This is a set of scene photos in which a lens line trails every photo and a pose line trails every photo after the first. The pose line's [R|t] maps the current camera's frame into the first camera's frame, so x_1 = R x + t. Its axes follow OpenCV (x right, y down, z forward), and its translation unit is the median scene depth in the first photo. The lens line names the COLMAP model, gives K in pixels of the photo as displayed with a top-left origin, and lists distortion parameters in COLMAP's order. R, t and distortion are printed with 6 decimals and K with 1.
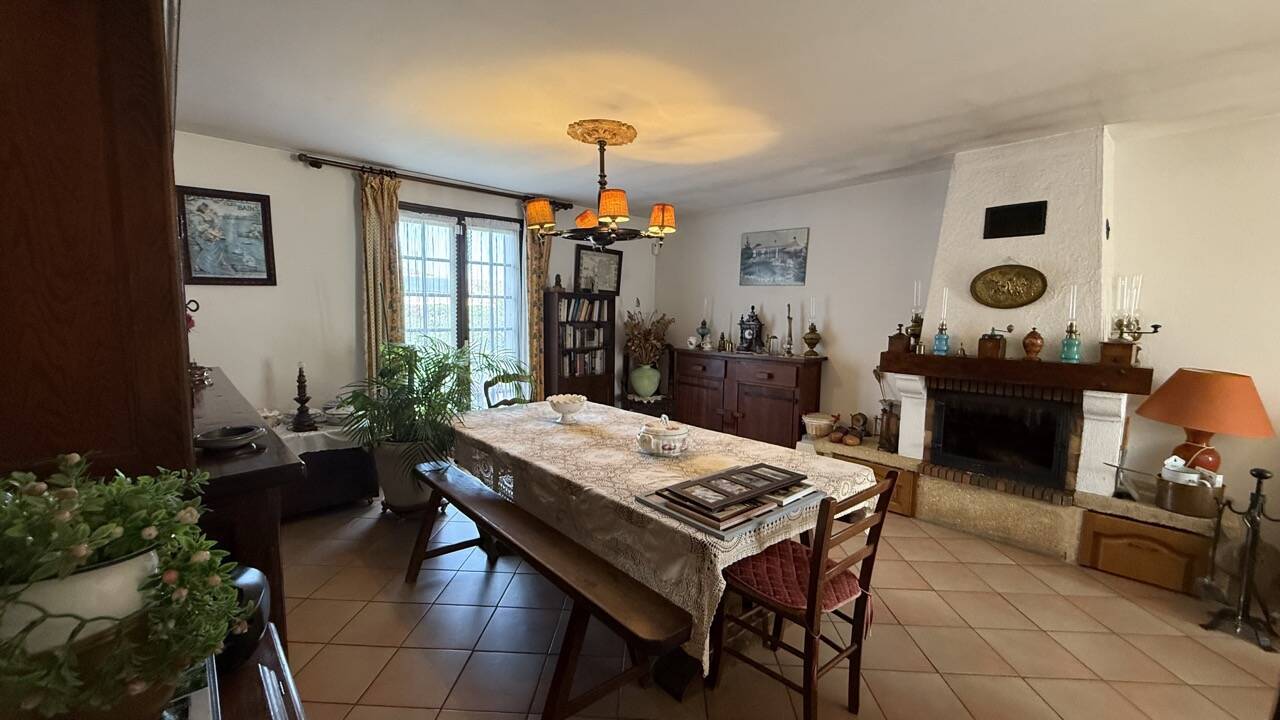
lens RADIAL K [[519.0, 0, 640.0], [0, 519.0, 360.0], [0, 0, 1]] dist [-0.028196, 0.000278]
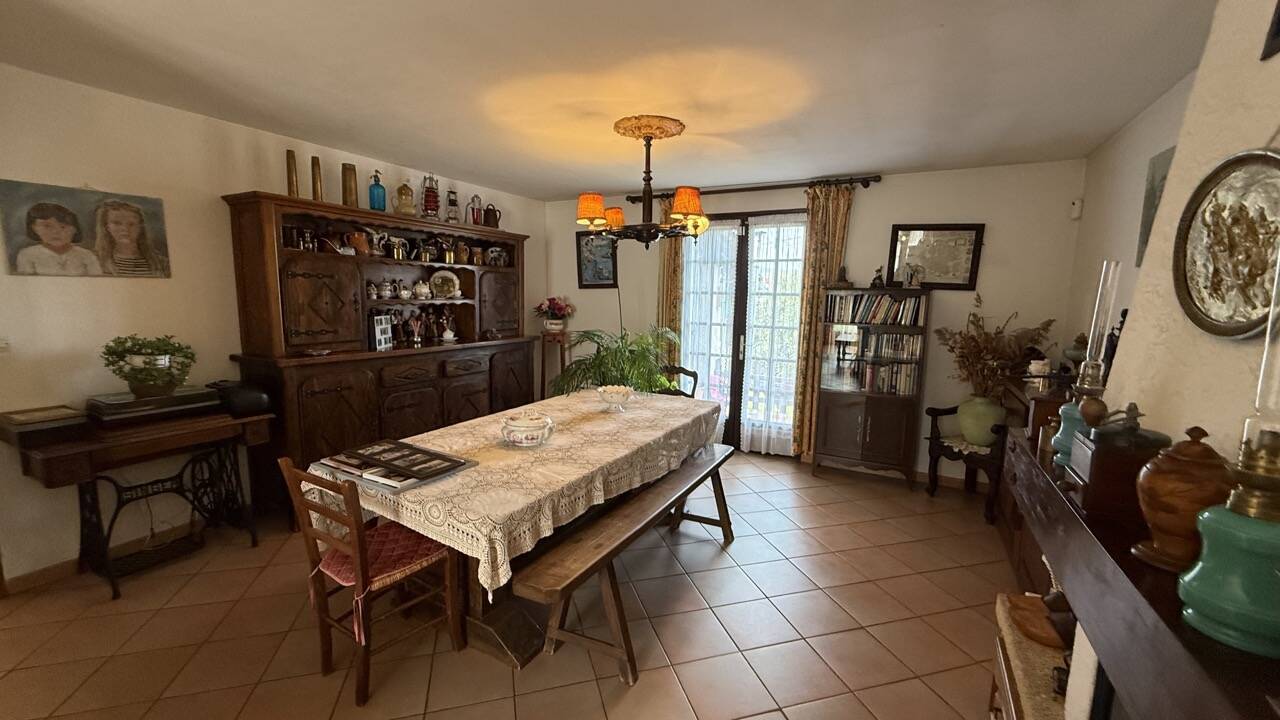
lens RADIAL K [[519.0, 0, 640.0], [0, 519.0, 360.0], [0, 0, 1]] dist [-0.028196, 0.000278]
pose [[0.312344, 0.108168, -0.943791, 0.819544], [-0.097289, 0.991915, 0.081486, -0.073178], [0.944974, 0.066369, 0.320342, 0.638463]]
